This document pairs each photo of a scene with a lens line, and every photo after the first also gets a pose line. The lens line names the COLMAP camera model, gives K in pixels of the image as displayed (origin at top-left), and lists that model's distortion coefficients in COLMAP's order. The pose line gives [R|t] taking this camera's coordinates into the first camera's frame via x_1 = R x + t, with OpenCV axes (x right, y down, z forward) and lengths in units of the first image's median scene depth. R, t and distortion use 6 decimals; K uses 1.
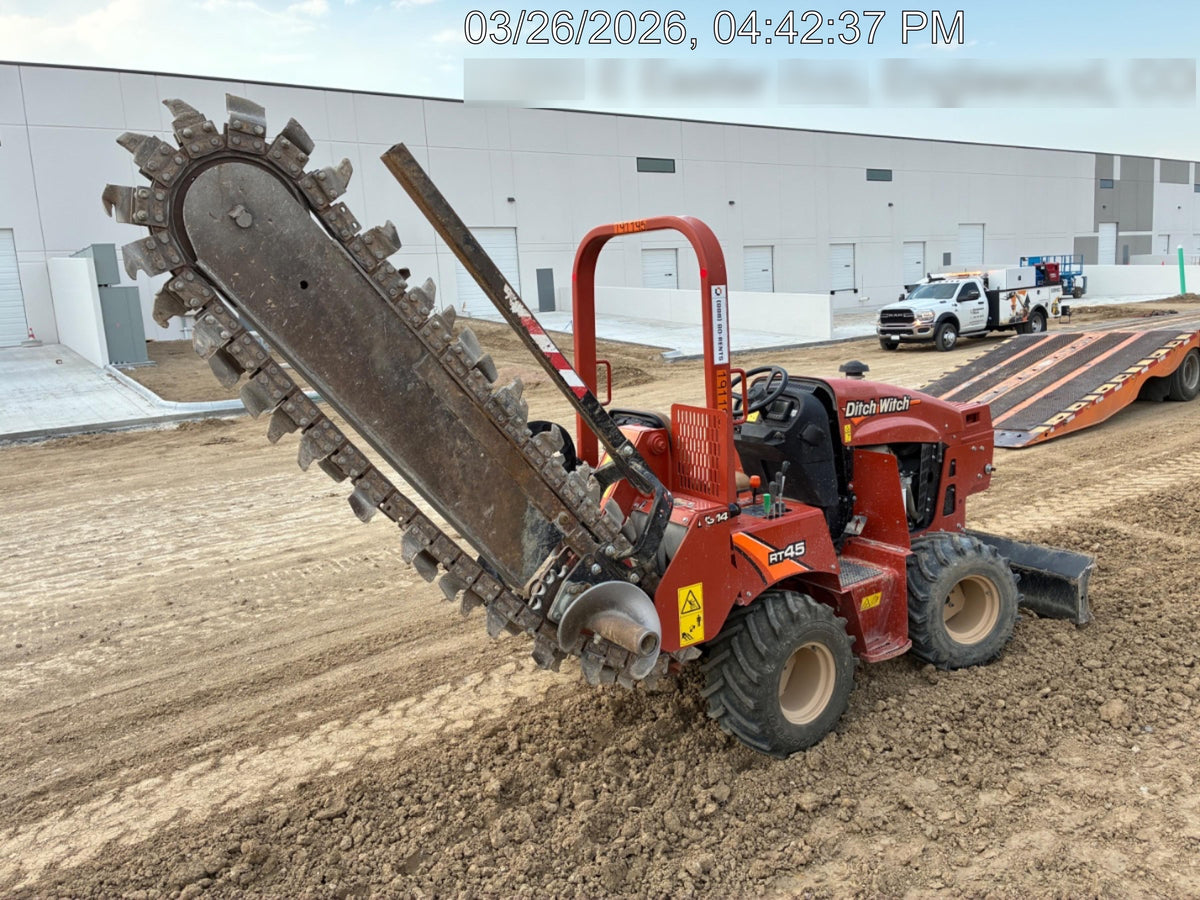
lens RADIAL K [[913.3, 0, 600.5], [0, 913.3, 423.6], [0, 0, 1]] dist [0.061440, -0.004951]
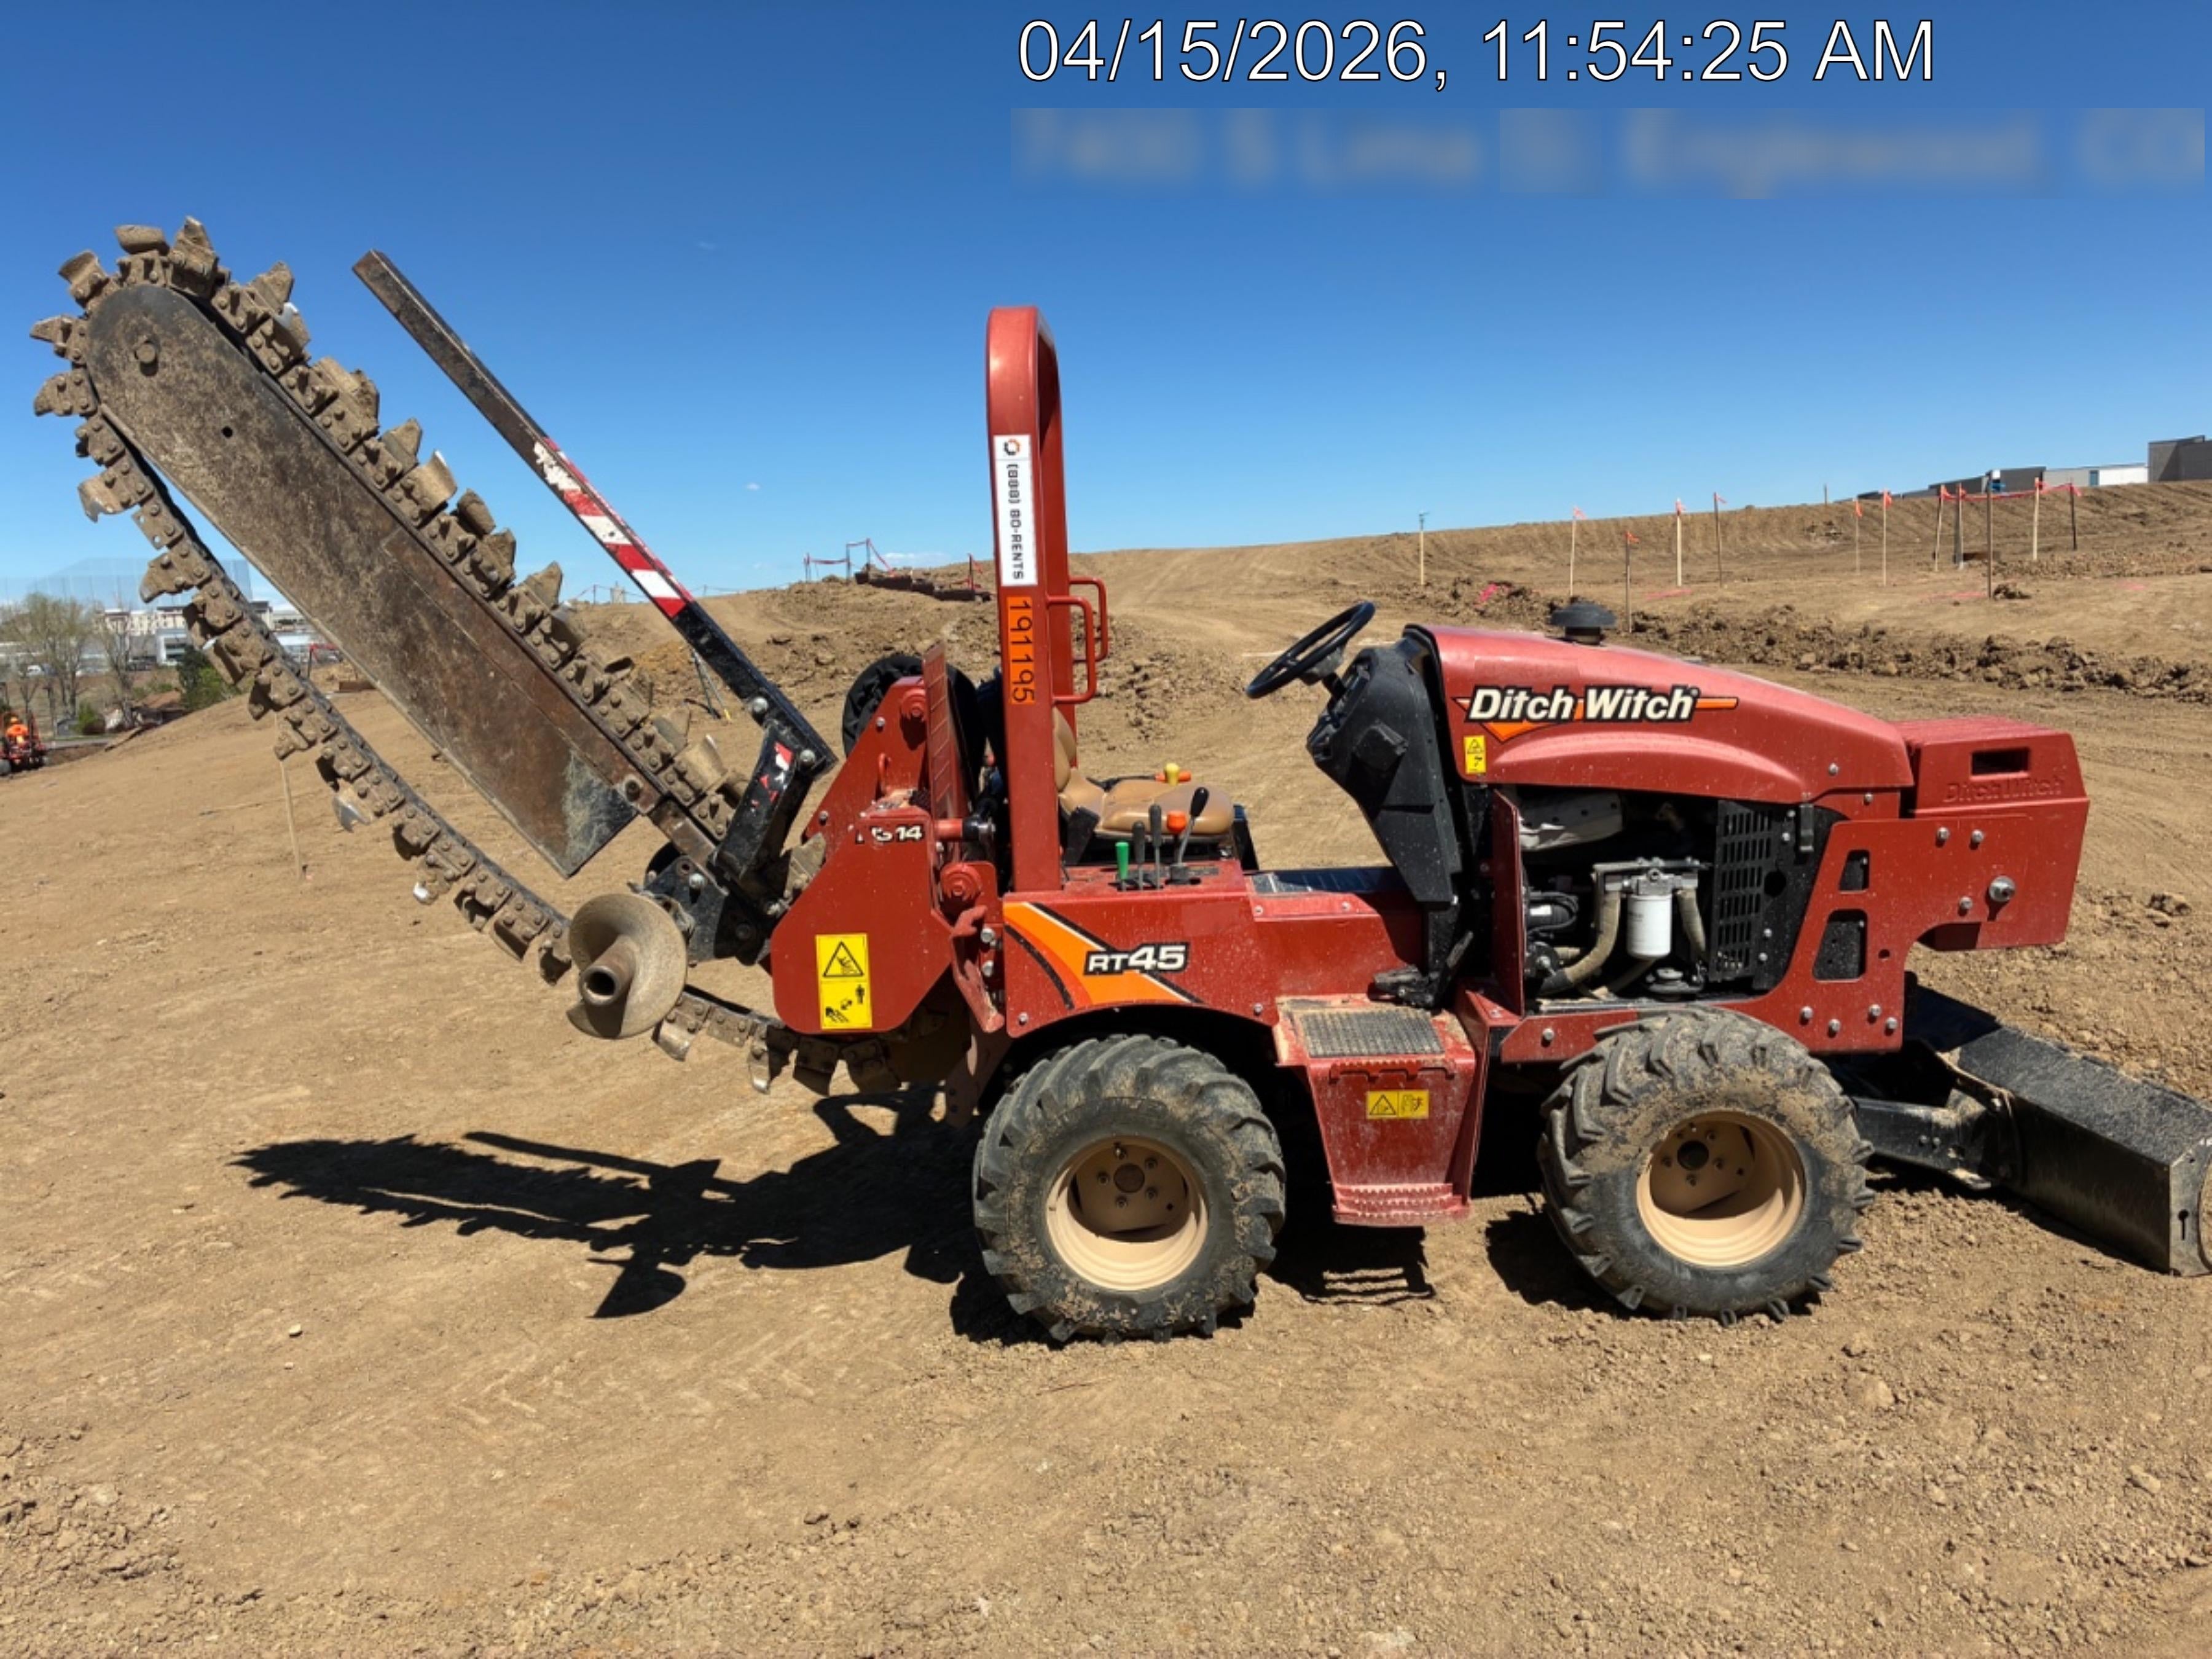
lens RADIAL K [[1663.0, 0, 1106.0], [0, 1663.0, 829.5], [0, 0, 1]] dist [0.059933, -0.078255]
pose [[0.799534, 0.128413, -0.586732, 0.741447], [-0.084054, 0.991186, 0.102393, -0.027179], [0.594710, -0.032550, 0.803281, 0.238792]]
